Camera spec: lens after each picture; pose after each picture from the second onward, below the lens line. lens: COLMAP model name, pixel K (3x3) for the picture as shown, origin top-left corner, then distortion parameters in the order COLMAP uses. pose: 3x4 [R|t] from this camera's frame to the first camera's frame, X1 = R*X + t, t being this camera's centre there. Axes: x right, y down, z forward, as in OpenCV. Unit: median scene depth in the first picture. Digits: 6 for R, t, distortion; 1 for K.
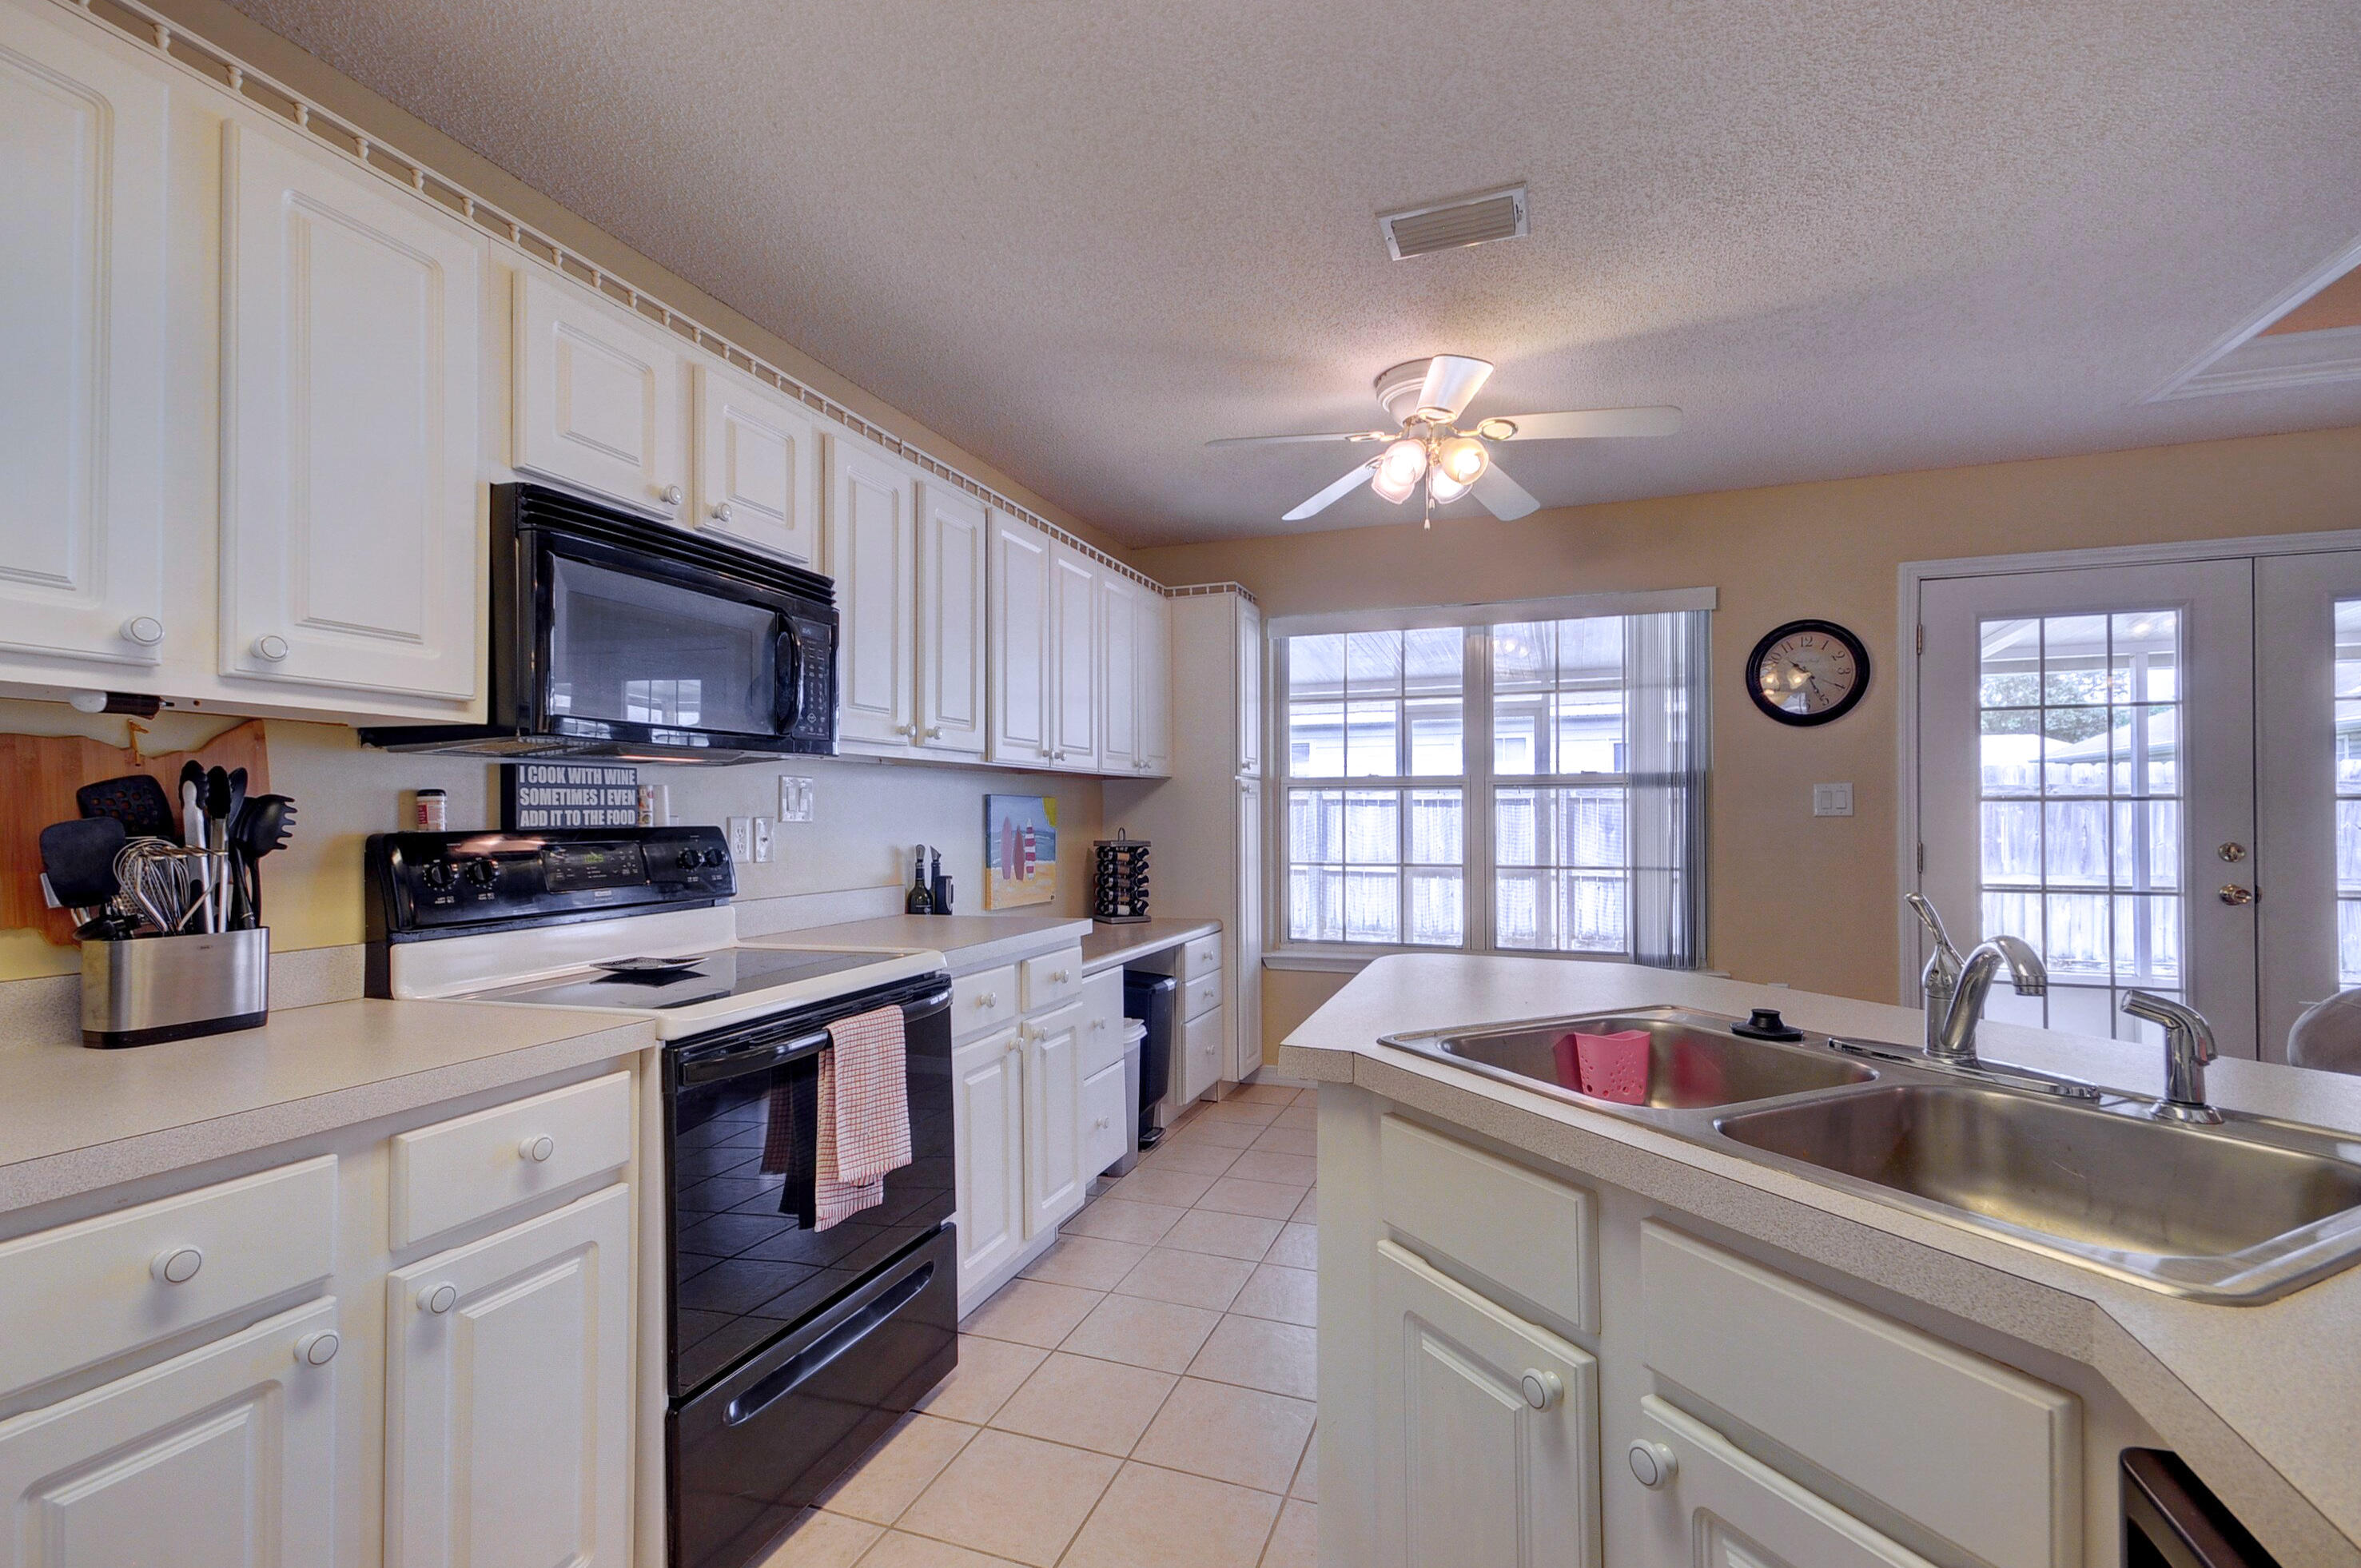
lens RADIAL K [[1061.3, 0, 1160.8], [0, 1061.3, 808.1], [0, 0, 1]] dist [0.025614, -0.000389]
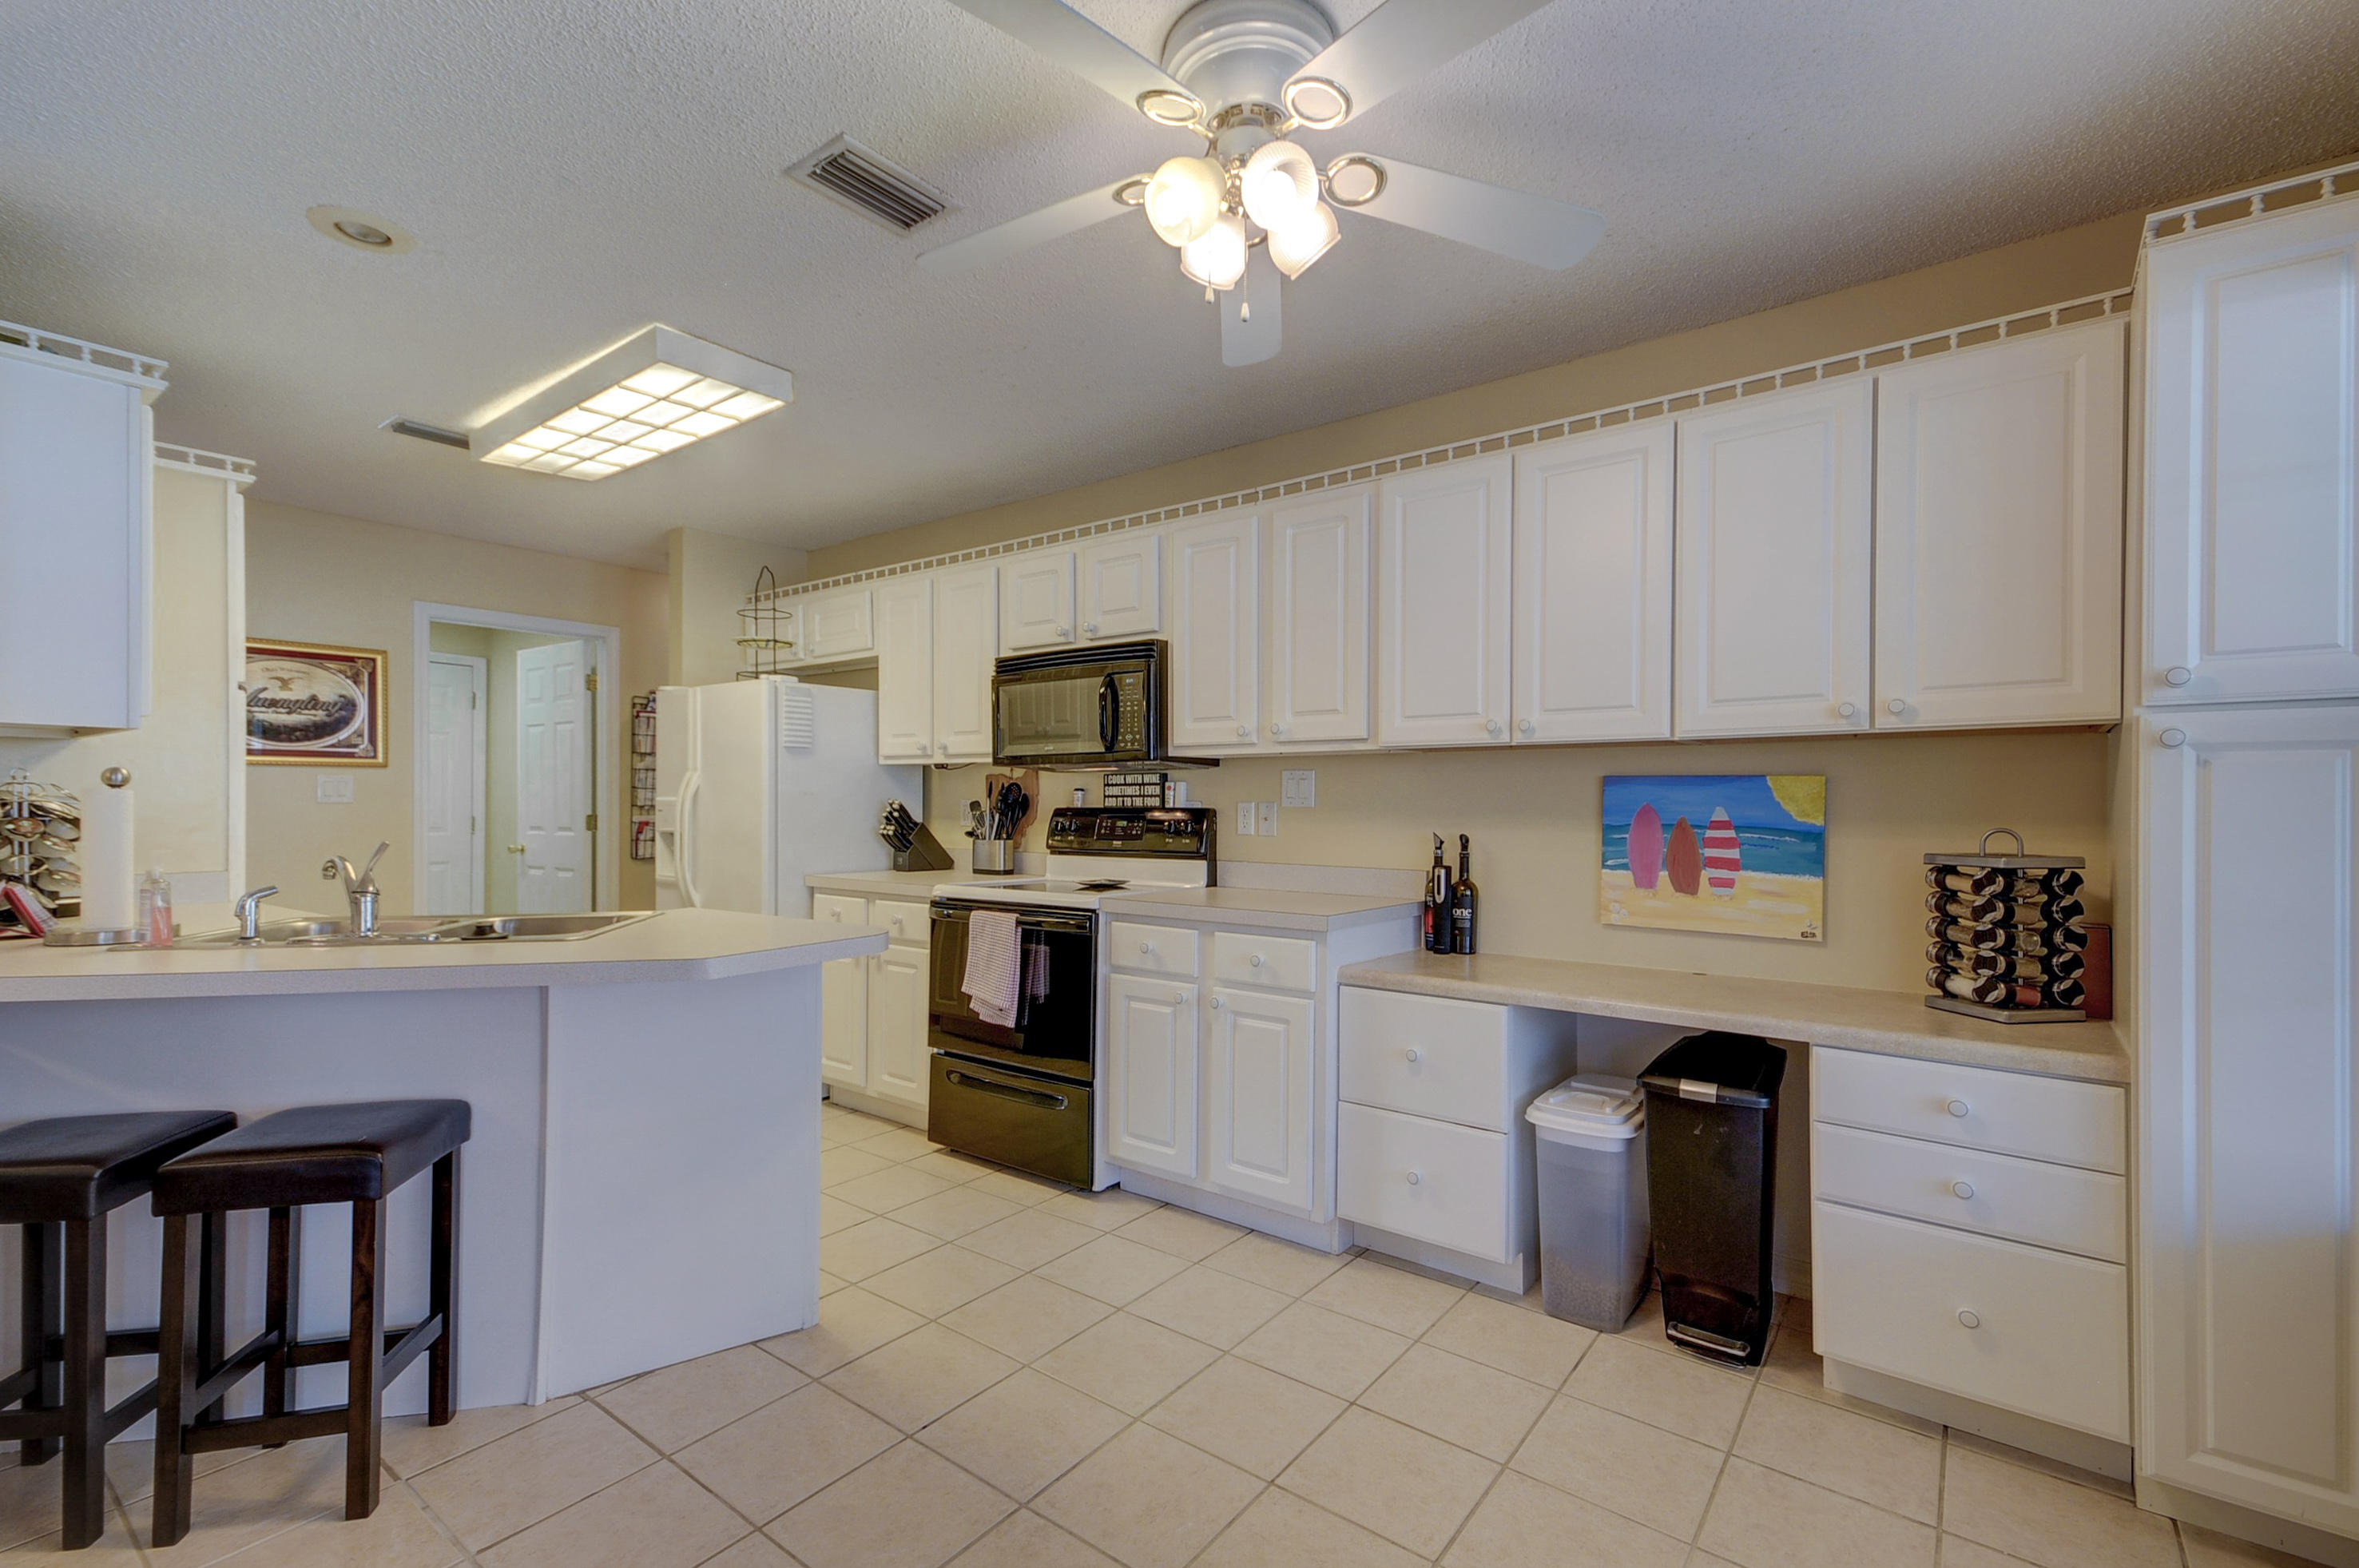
lens RADIAL K [[1060.4, 0, 1159.8], [0, 1060.4, 808.1], [0, 0, 1]] dist [0.025614, -0.000389]
pose [[-0.302041, 0.007747, -0.953264, 0.647719], [0.004345, 0.999968, 0.006750, 0.004250], [0.953285, -0.002103, -0.302065, 0.878596]]
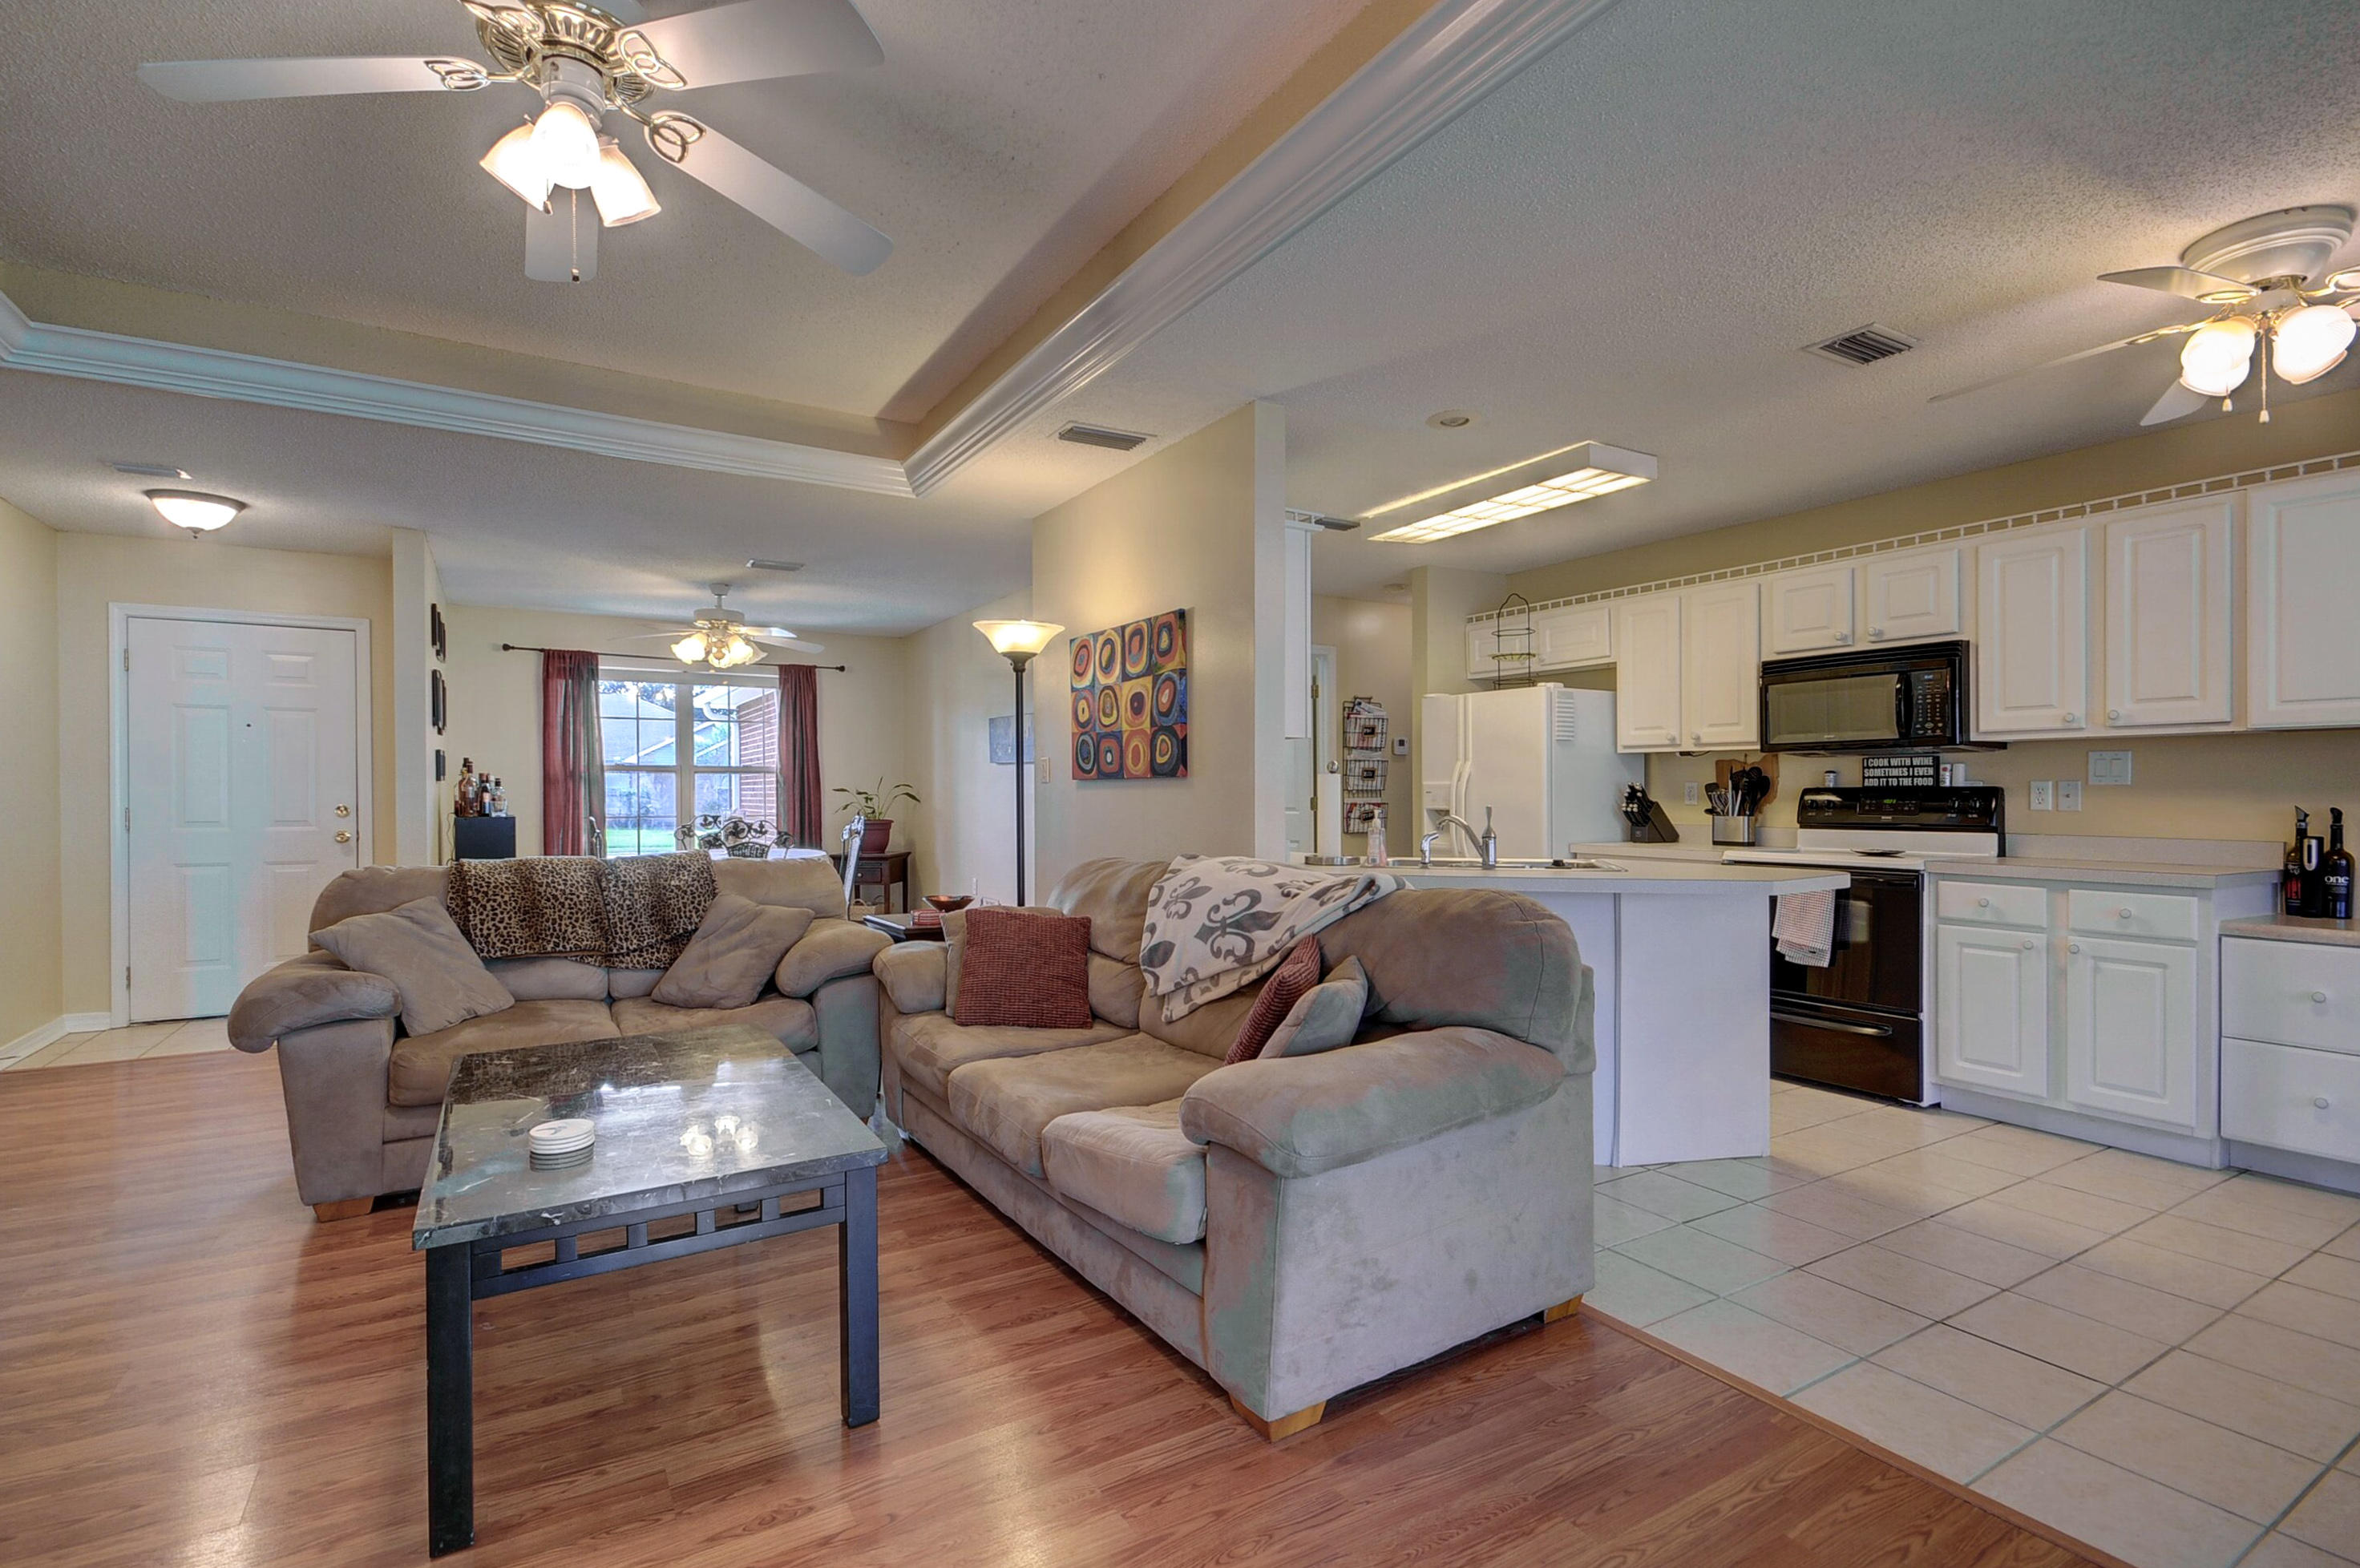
lens RADIAL K [[1089.0, 0, 1169.1], [0, 1089.0, 795.7], [0, 0, 1]] dist [0.025801, -0.013445]
pose [[-0.632130, 0.005693, -0.774842, 1.100713], [0.007621, 0.999970, 0.001130, 0.012399], [0.774825, -0.005191, -0.632154, 0.689202]]
